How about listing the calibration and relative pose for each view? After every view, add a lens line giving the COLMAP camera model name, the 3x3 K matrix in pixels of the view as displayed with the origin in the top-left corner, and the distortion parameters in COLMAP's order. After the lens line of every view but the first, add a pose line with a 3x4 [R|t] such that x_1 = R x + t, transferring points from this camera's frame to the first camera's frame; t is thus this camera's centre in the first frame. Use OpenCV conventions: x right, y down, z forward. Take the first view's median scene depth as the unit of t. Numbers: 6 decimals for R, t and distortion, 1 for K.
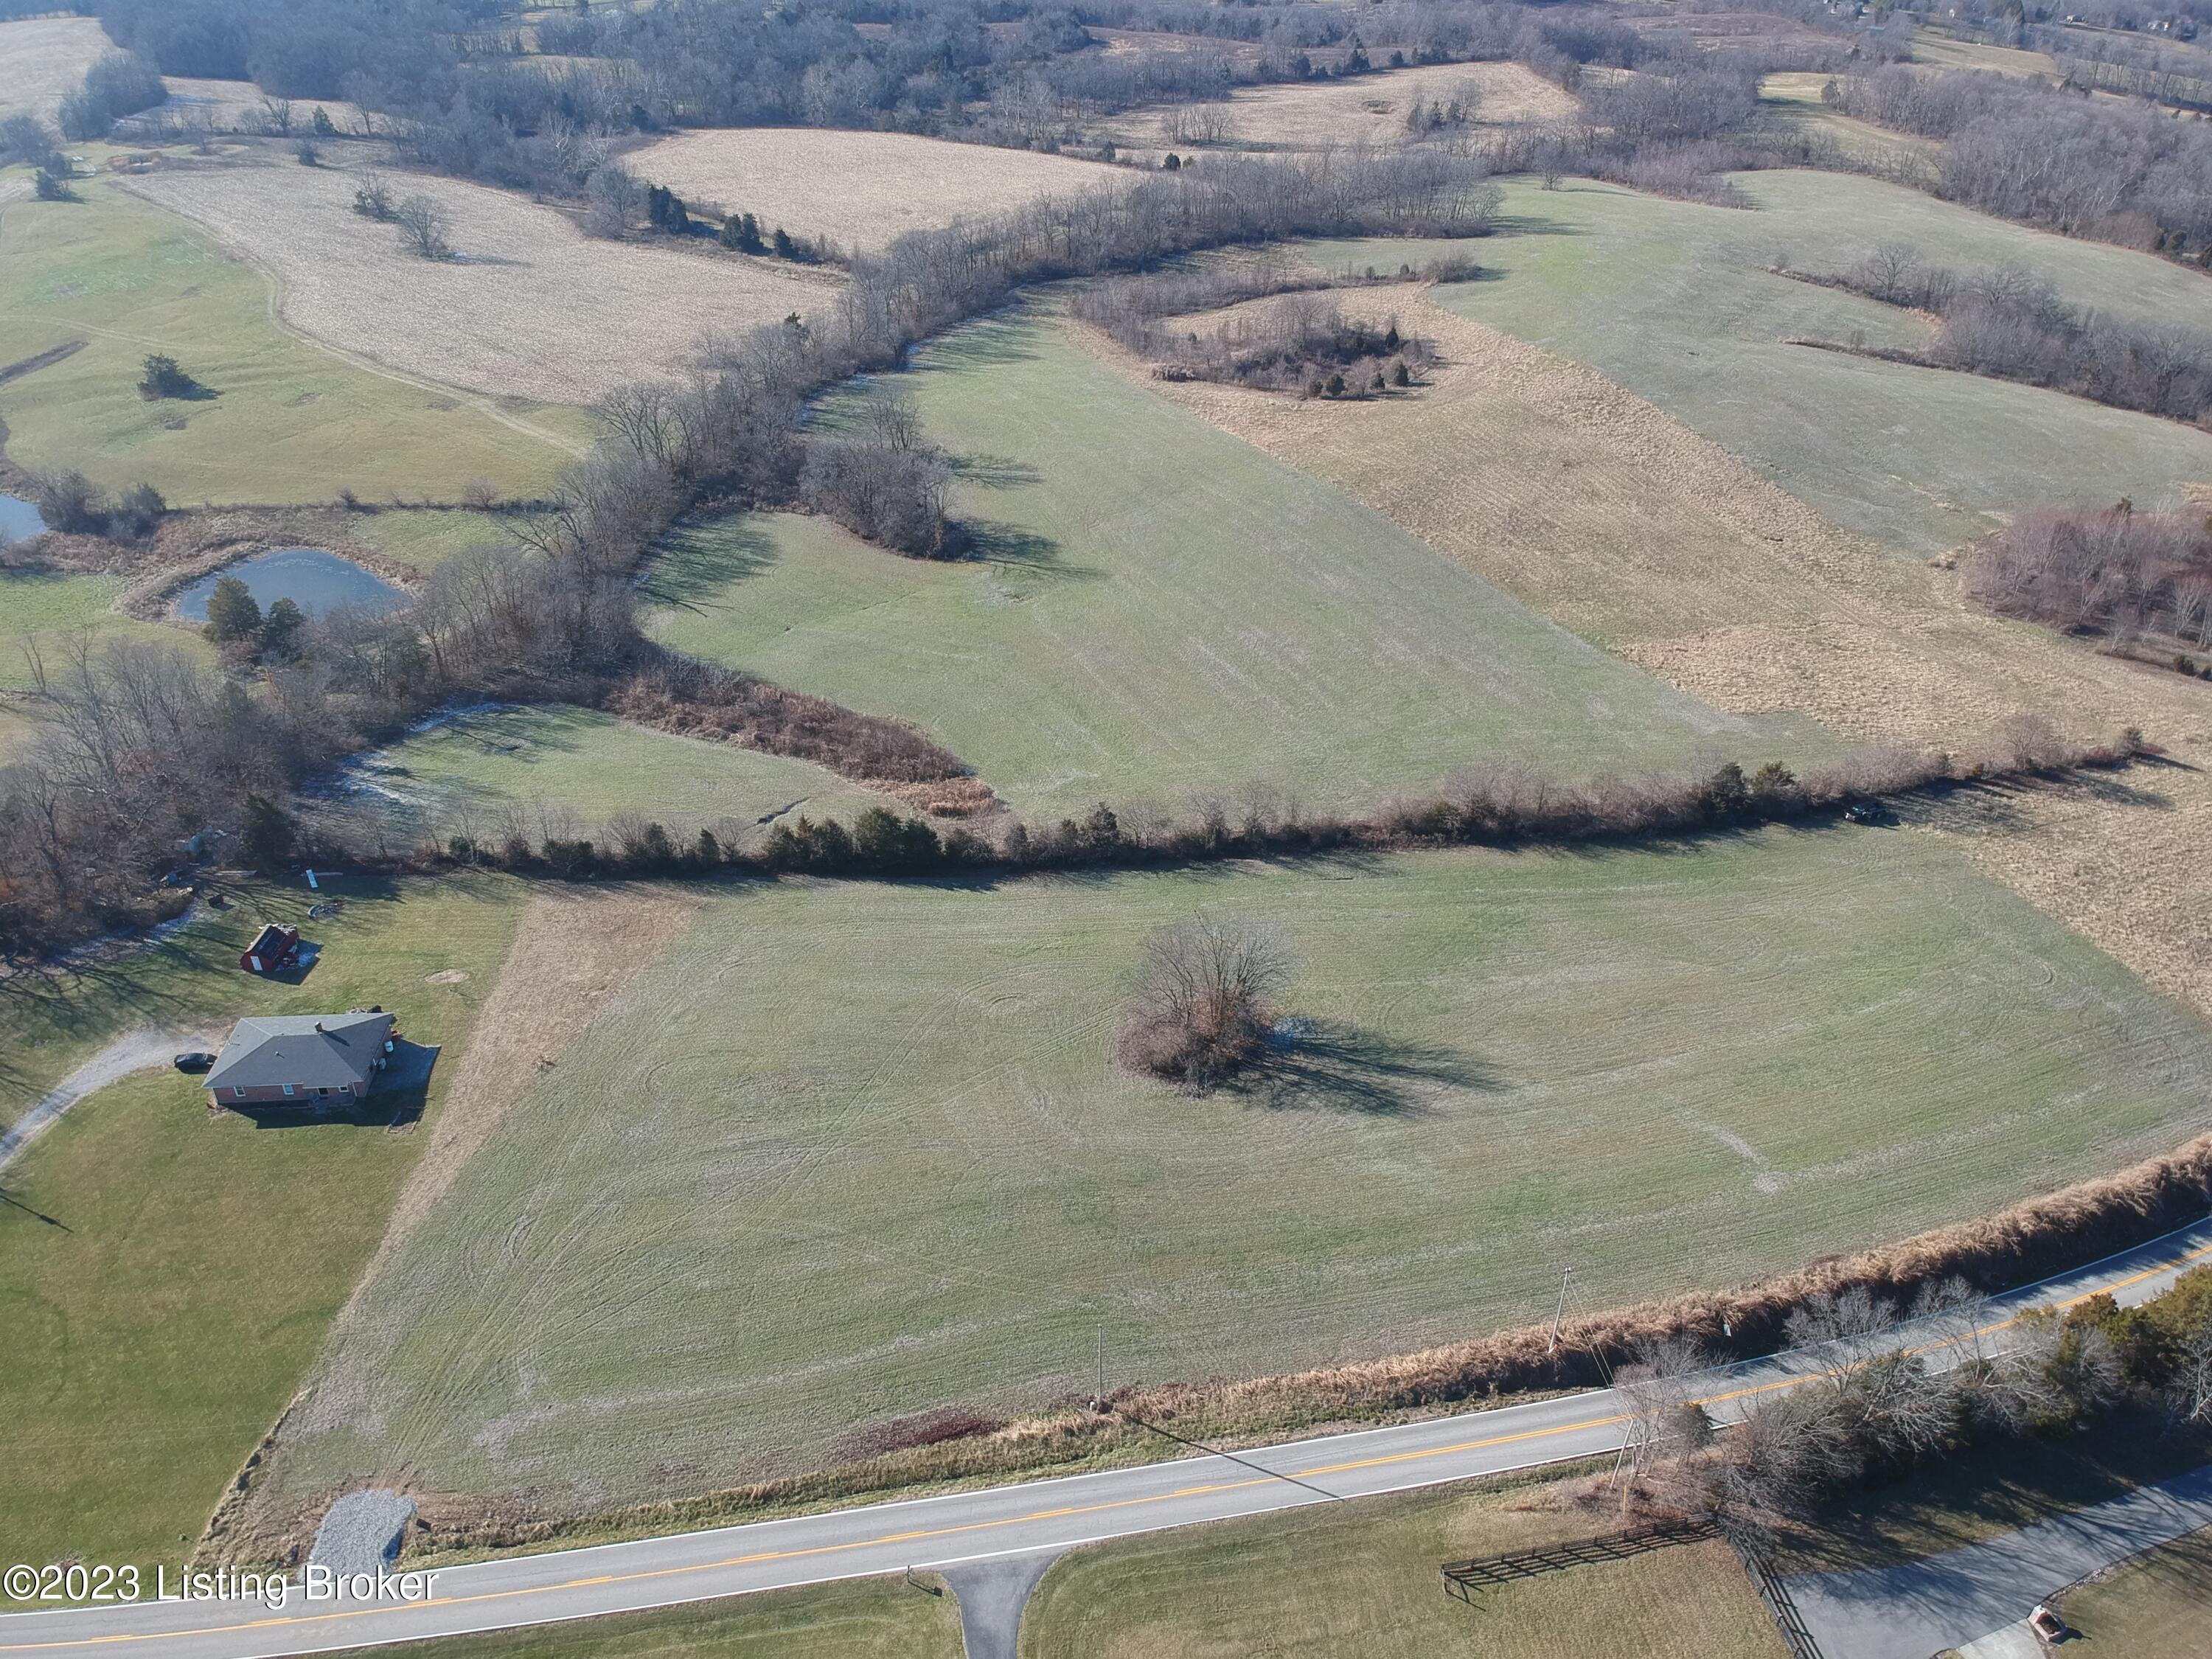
lens RADIAL K [[1609.5, 0, 1126.7], [0, 1609.5, 862.2], [0, 0, 1]] dist [0.079360, -0.140437]
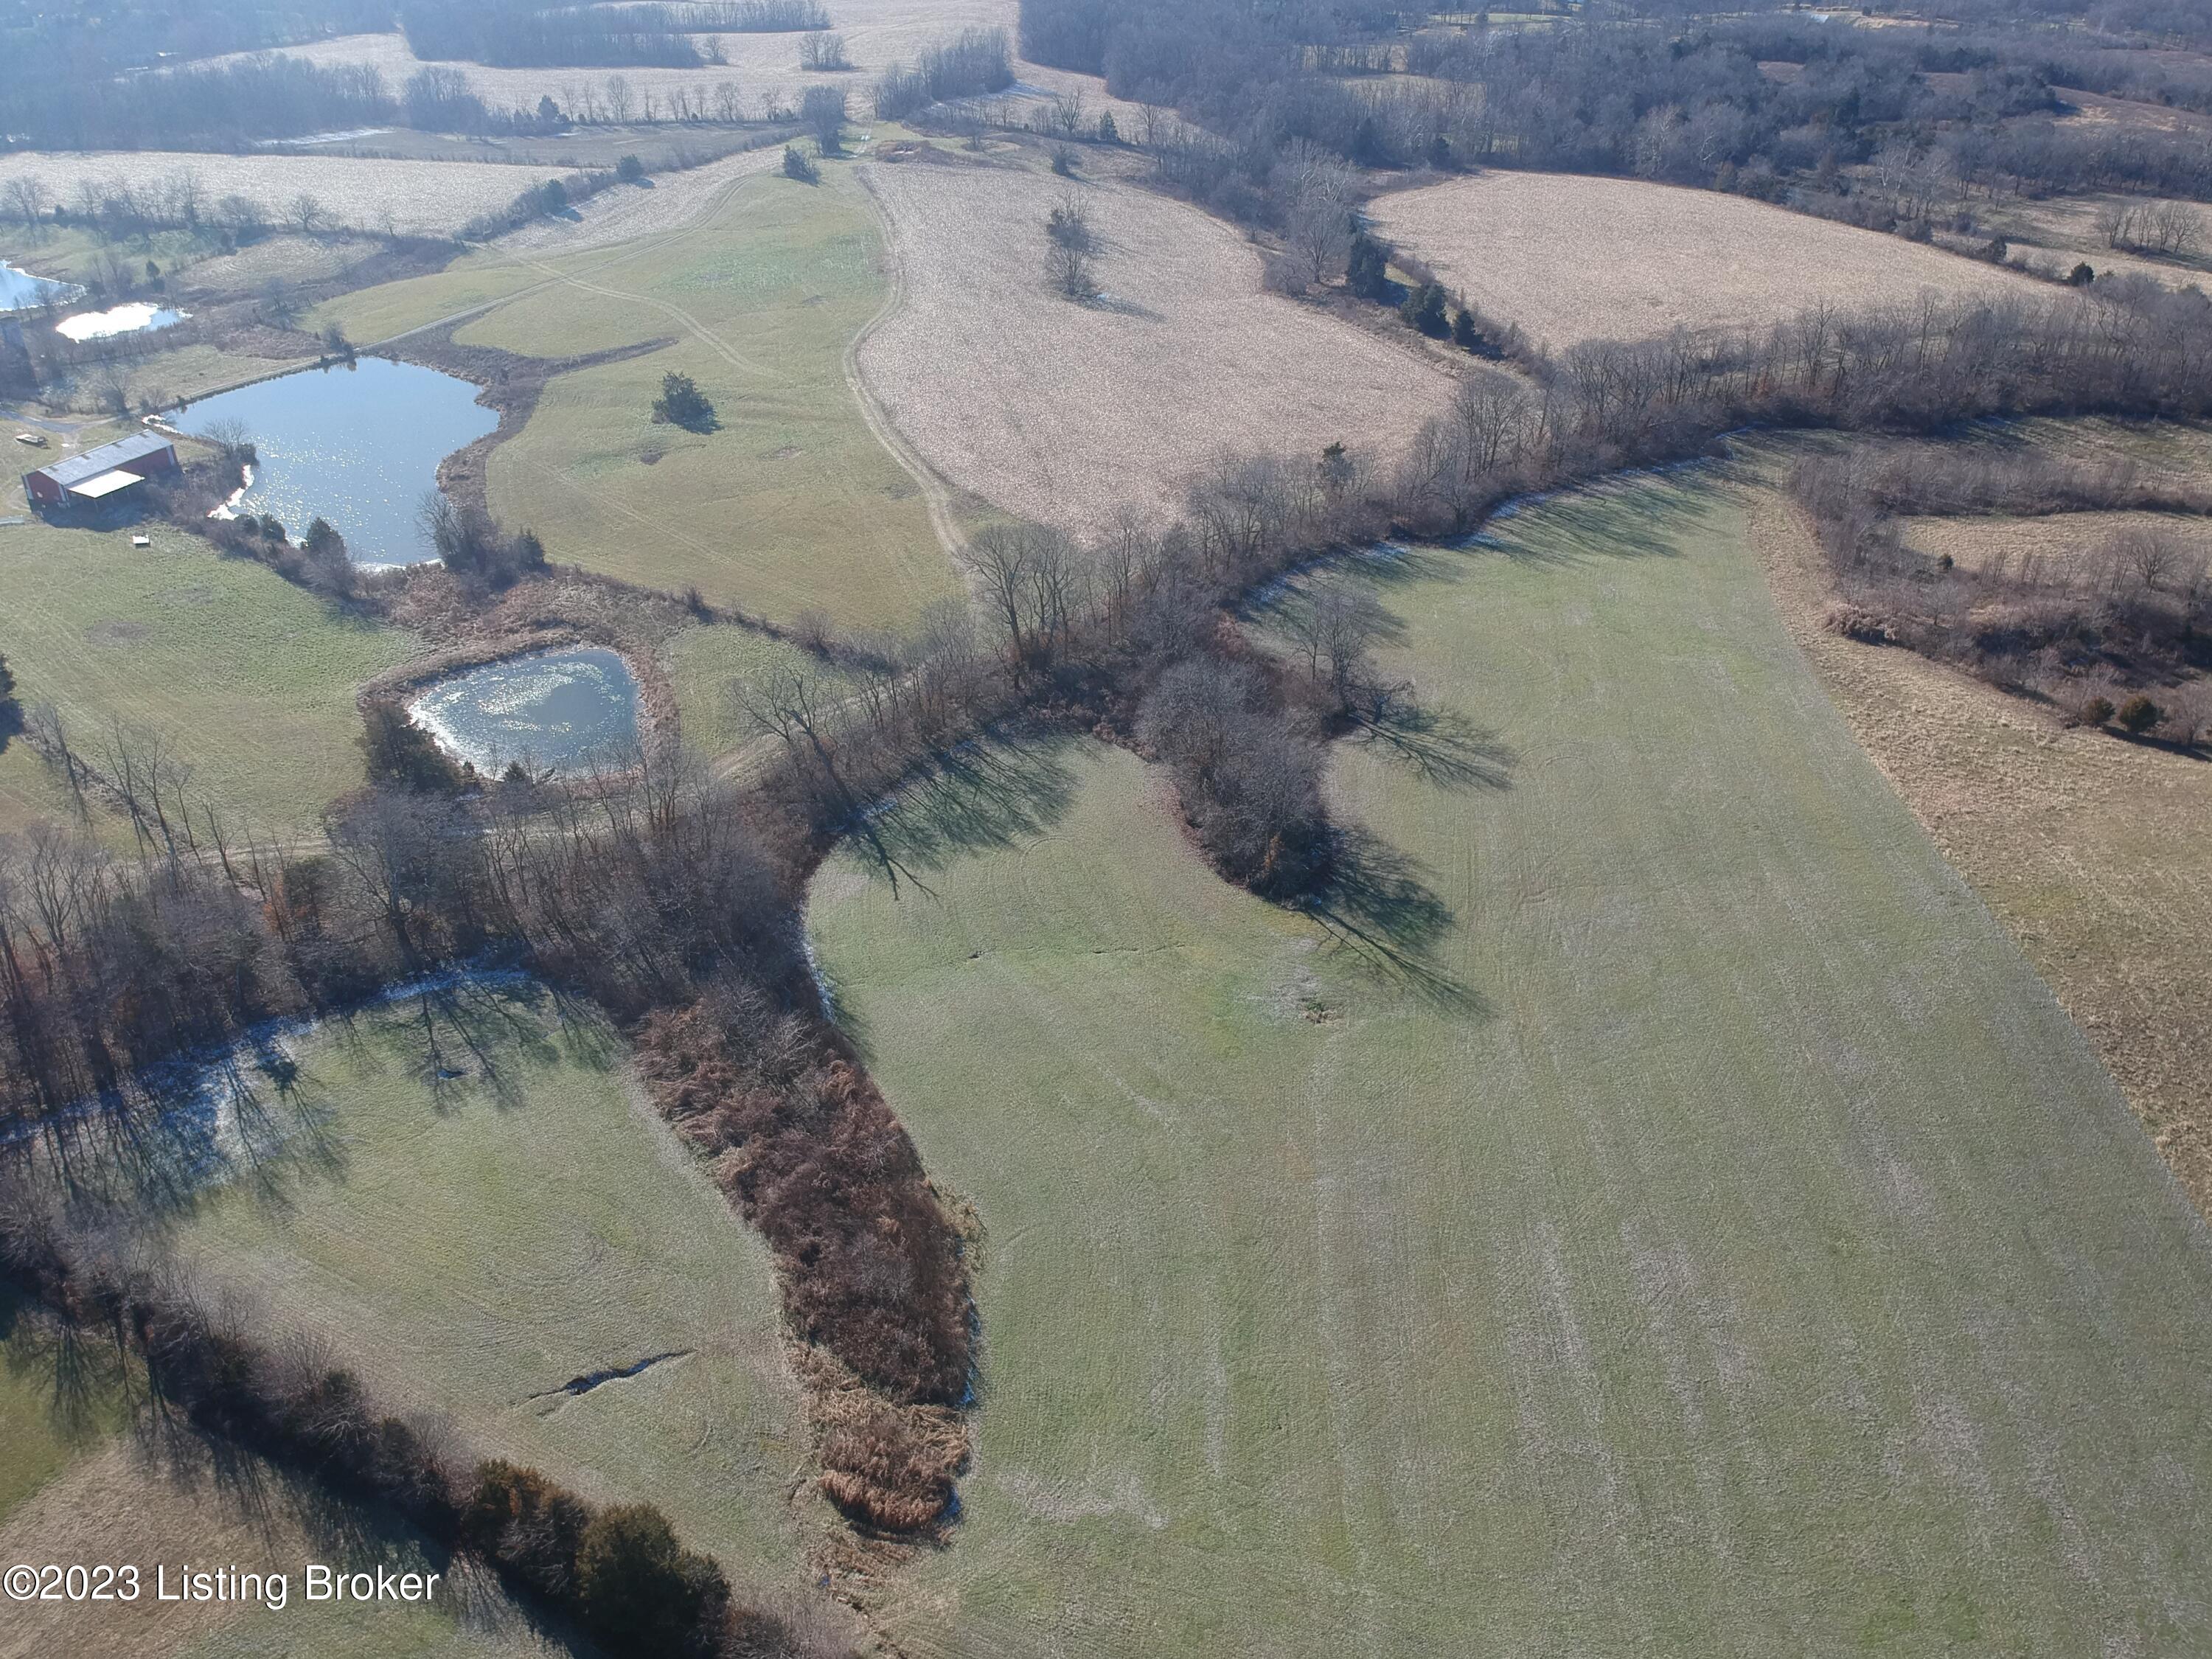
lens RADIAL K [[1601.1, 0, 1124.9], [0, 1601.1, 857.8], [0, 0, 1]] dist [0.082495, -0.144396]
pose [[0.853927, 0.271381, -0.444029, 0.135841], [-0.277039, 0.959365, 0.053559, -0.267688], [0.440520, 0.077278, 0.894410, 0.505286]]
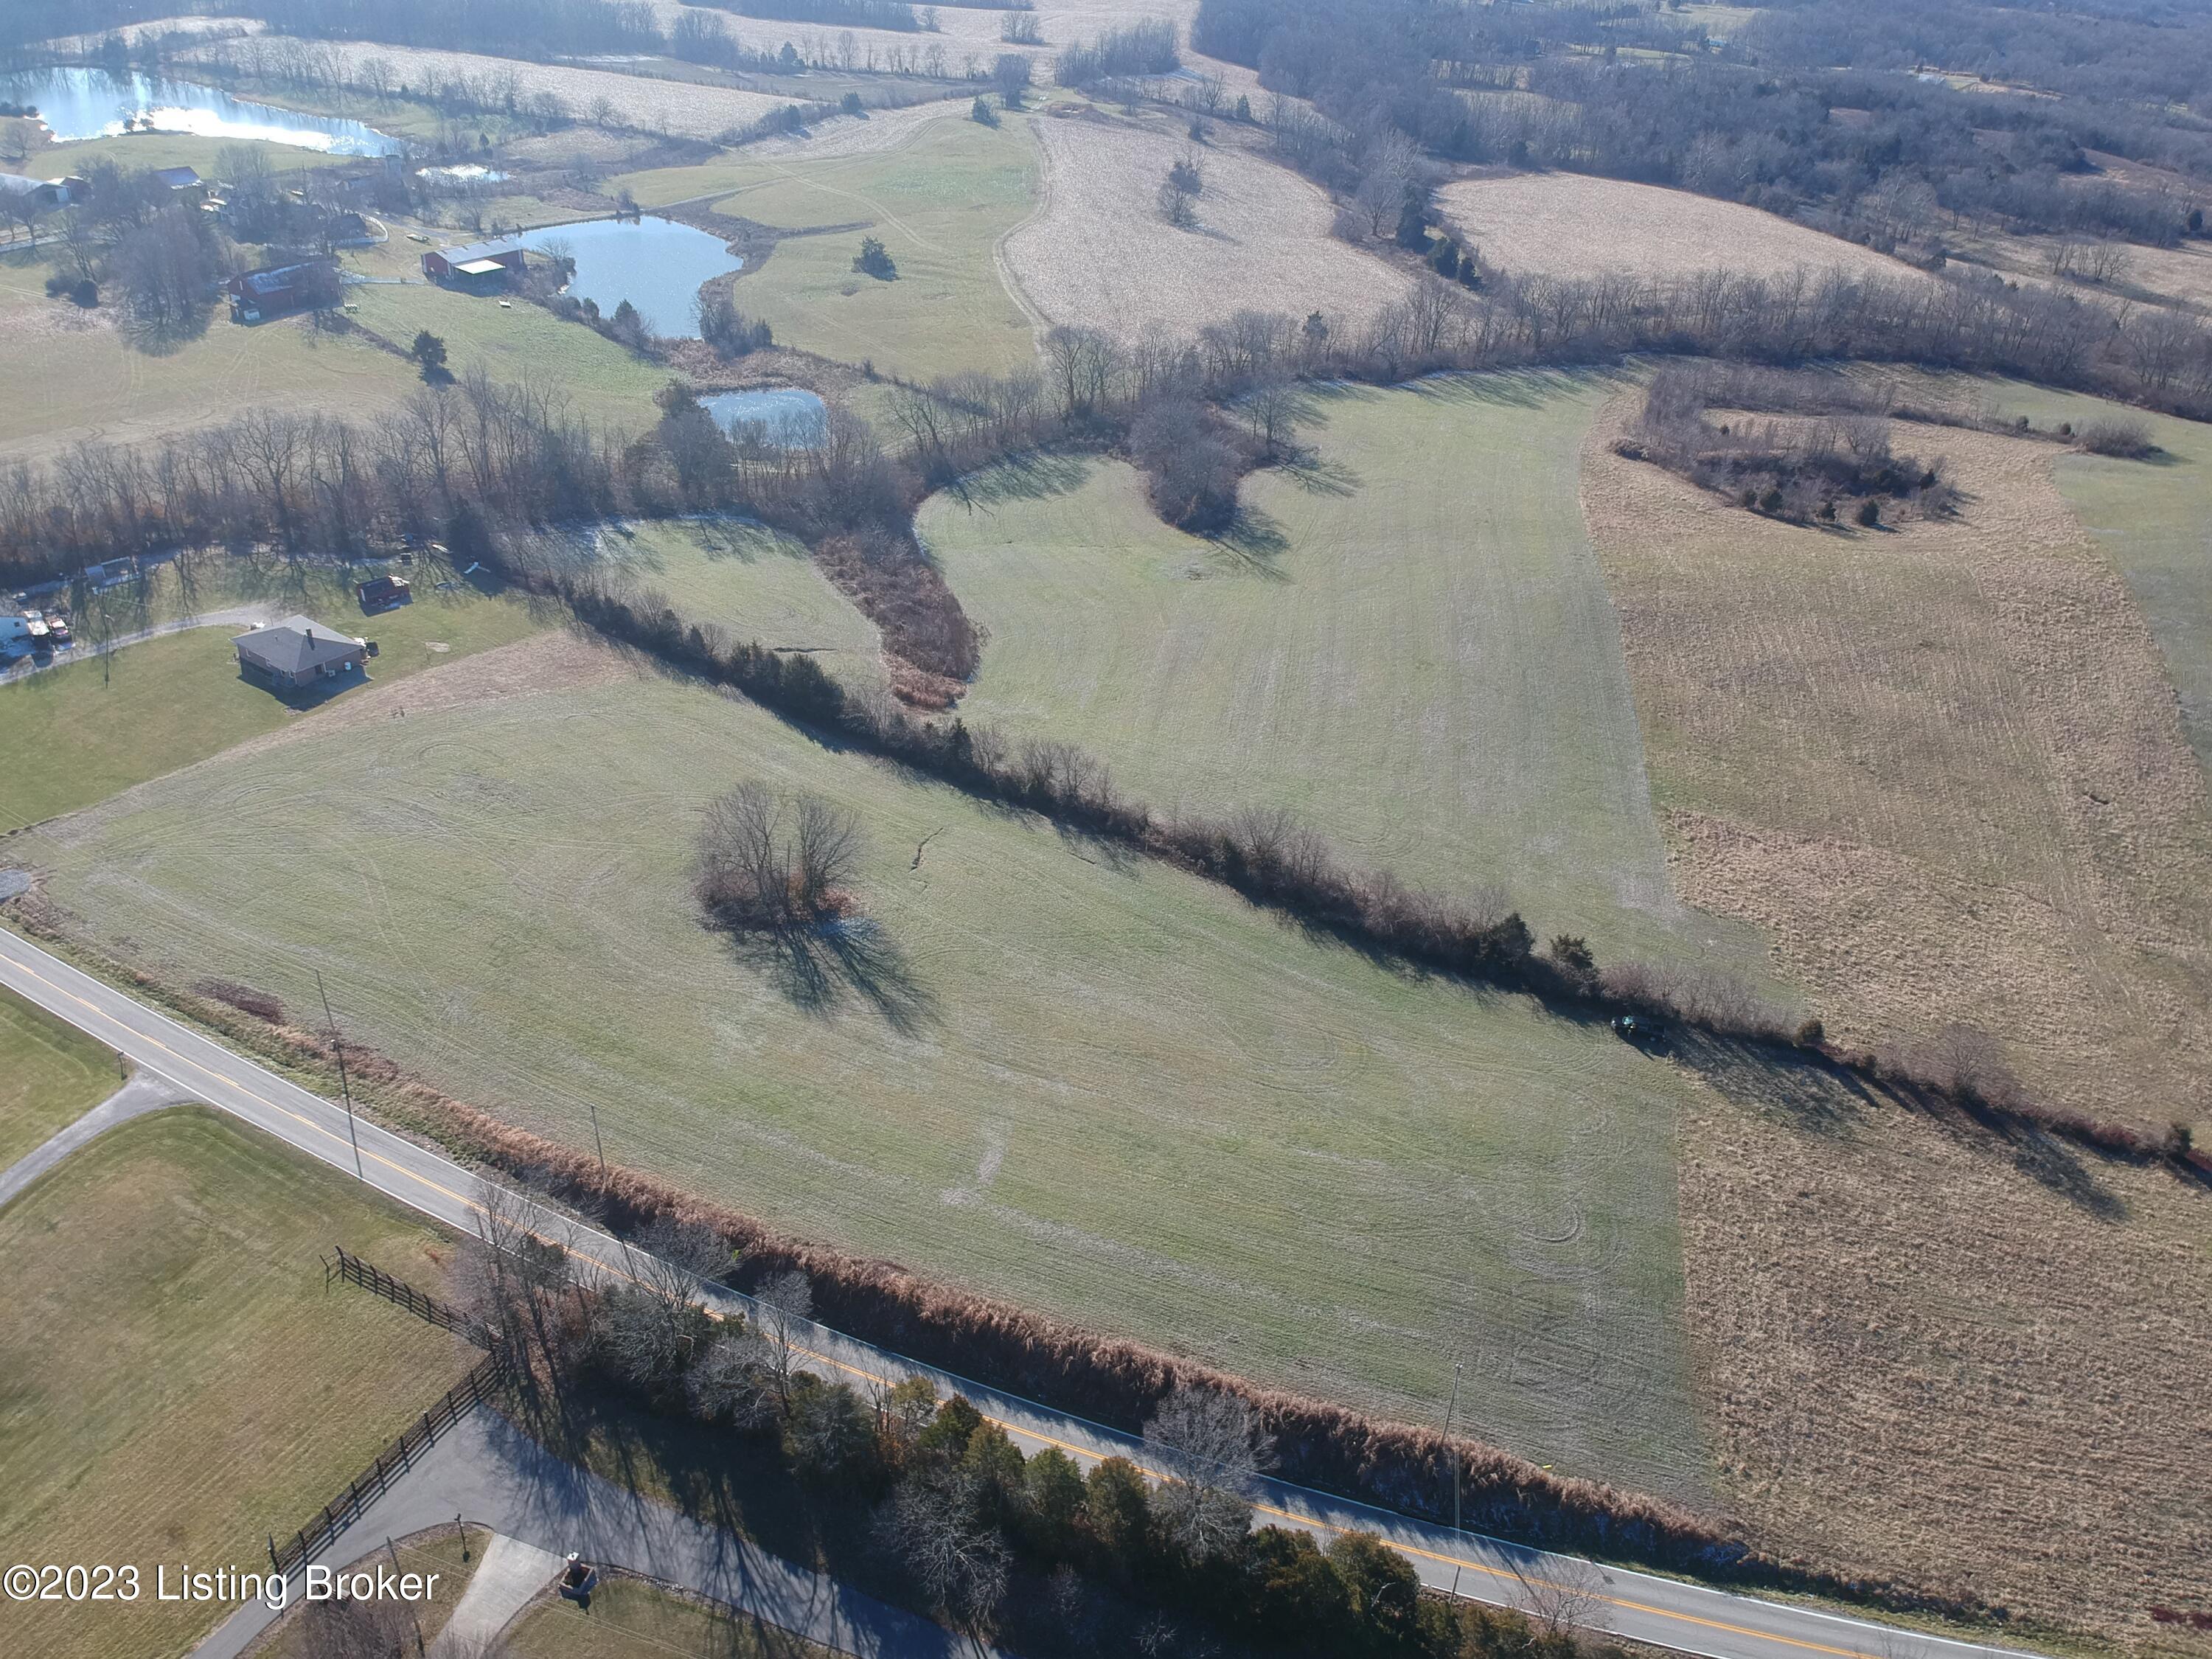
lens RADIAL K [[1609.5, 0, 1126.7], [0, 1609.5, 862.2], [0, 0, 1]] dist [0.079360, -0.140437]
pose [[0.781929, 0.369145, -0.502314, 0.565574], [-0.385849, 0.919500, 0.075097, -0.062734], [0.489599, 0.135097, 0.861418, 0.122292]]
